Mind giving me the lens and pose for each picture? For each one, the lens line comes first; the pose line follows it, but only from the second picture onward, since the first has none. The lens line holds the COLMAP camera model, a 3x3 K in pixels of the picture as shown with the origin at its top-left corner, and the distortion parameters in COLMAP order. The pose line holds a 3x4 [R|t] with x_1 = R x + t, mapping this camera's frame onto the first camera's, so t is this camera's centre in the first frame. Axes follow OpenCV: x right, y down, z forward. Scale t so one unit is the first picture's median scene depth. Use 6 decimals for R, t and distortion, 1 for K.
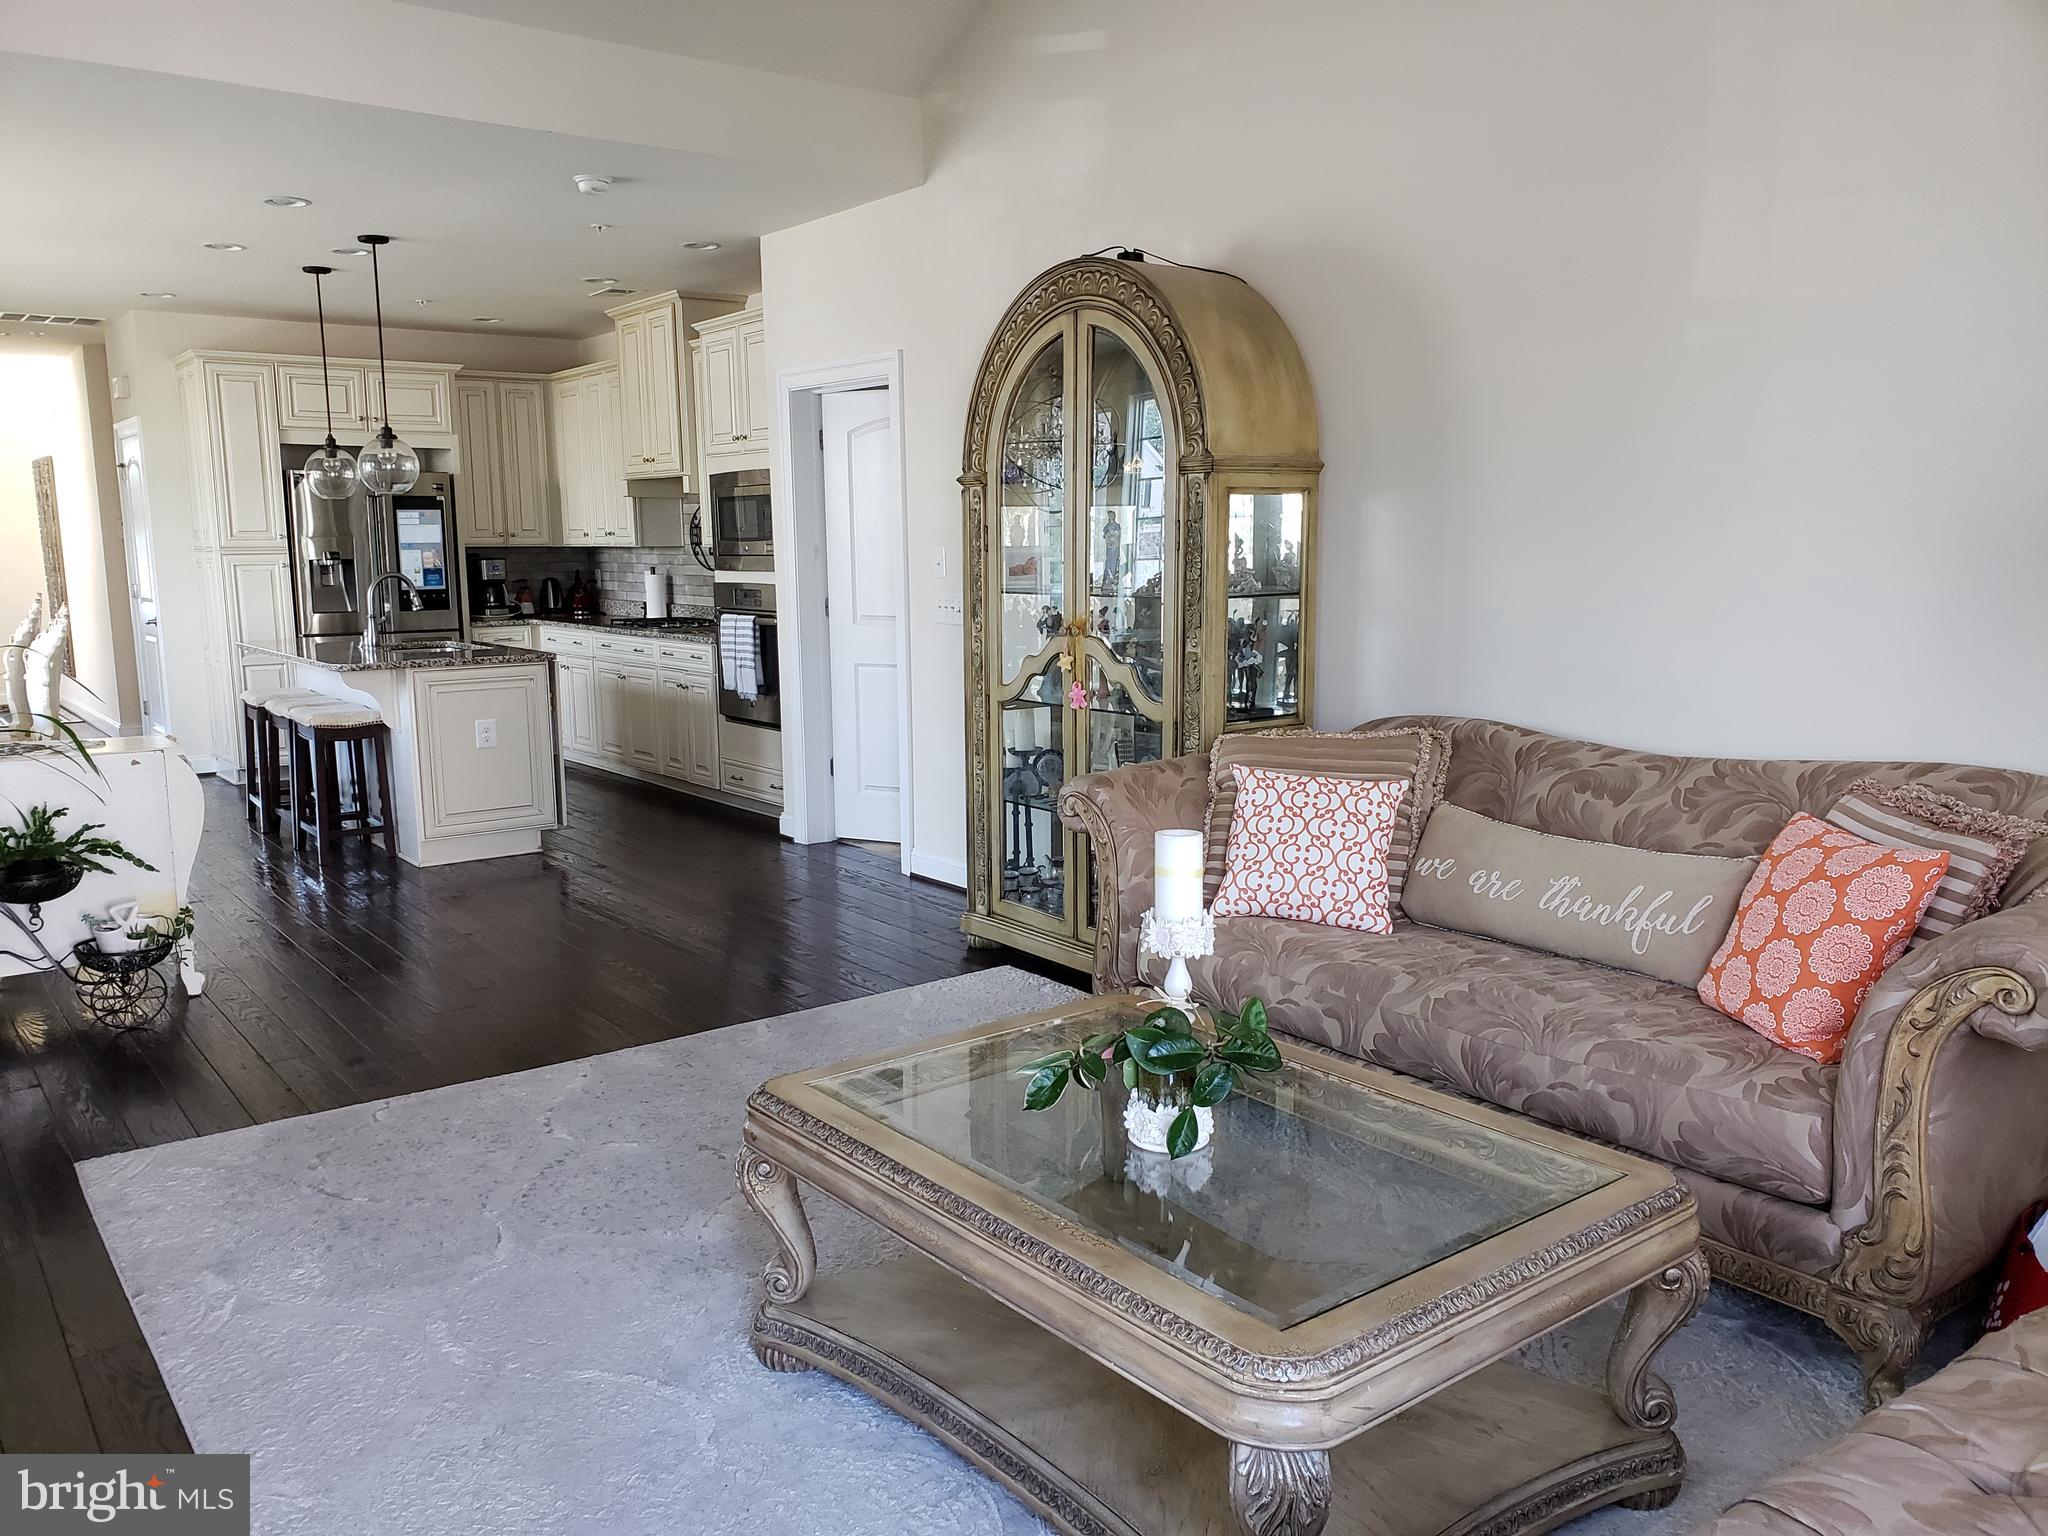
lens RADIAL K [[1591.1, 0, 1023.9], [0, 1591.1, 777.0], [0, 0, 1]] dist [0.045033, -0.043609]
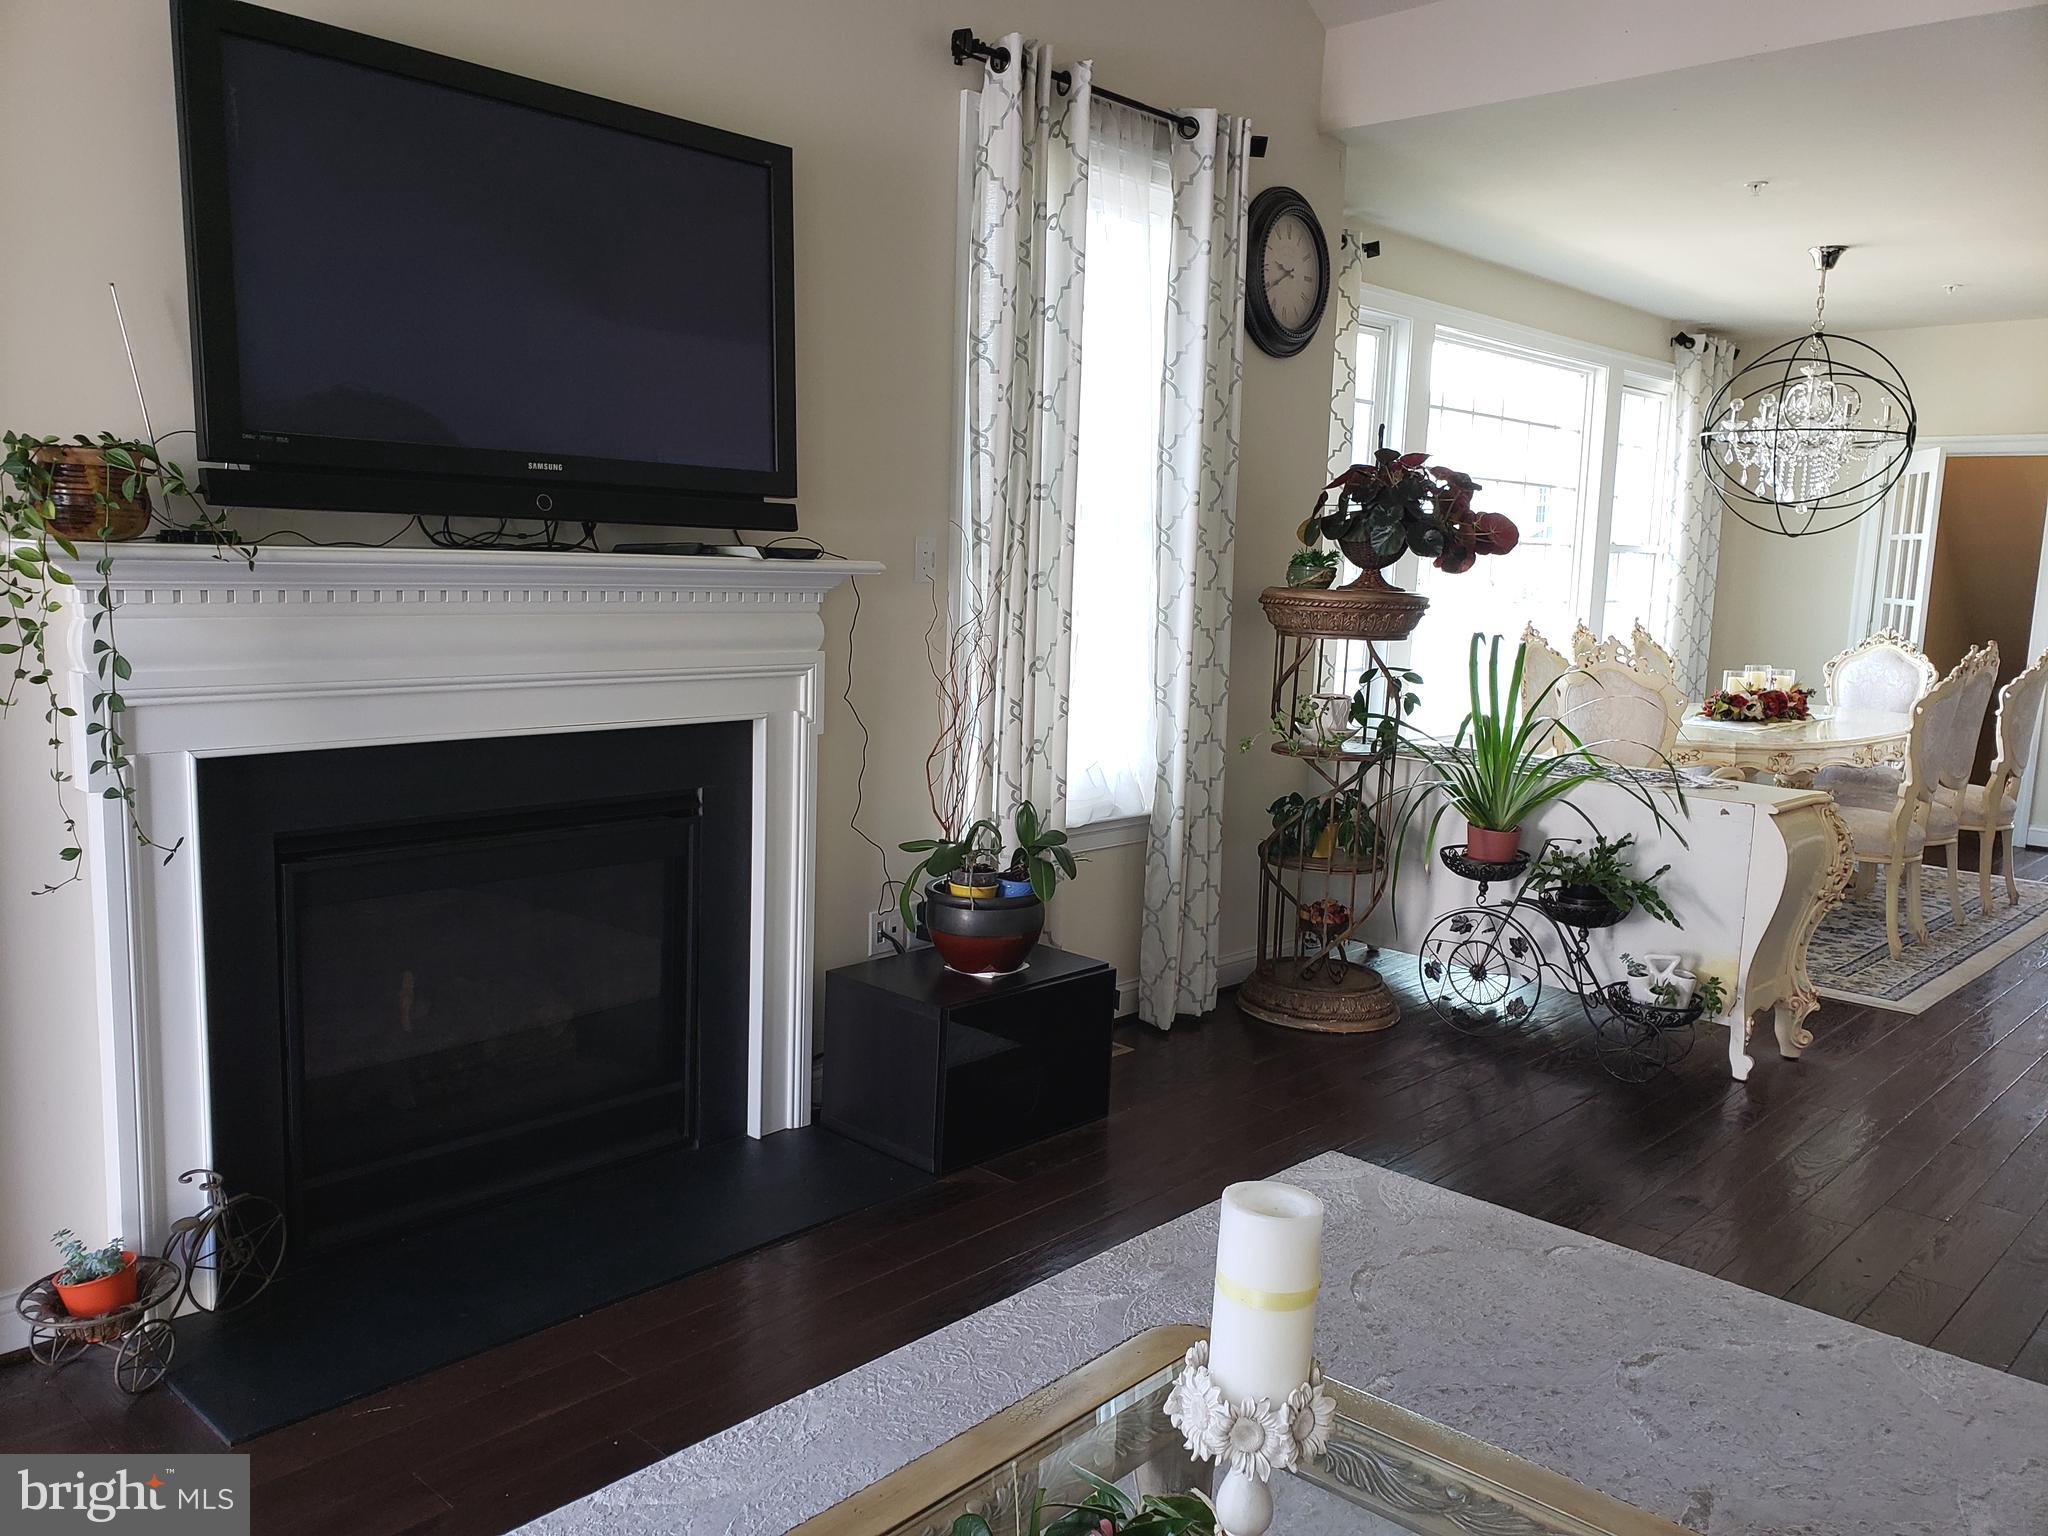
lens RADIAL K [[1591.1, 0, 1023.9], [0, 1591.1, 777.0], [0, 0, 1]] dist [0.045033, -0.043609]
pose [[0.175653, 0.150928, -0.972814, 0.175427], [-0.183128, 0.975940, 0.118347, -0.042164], [0.967270, 0.157361, 0.199065, 0.282595]]
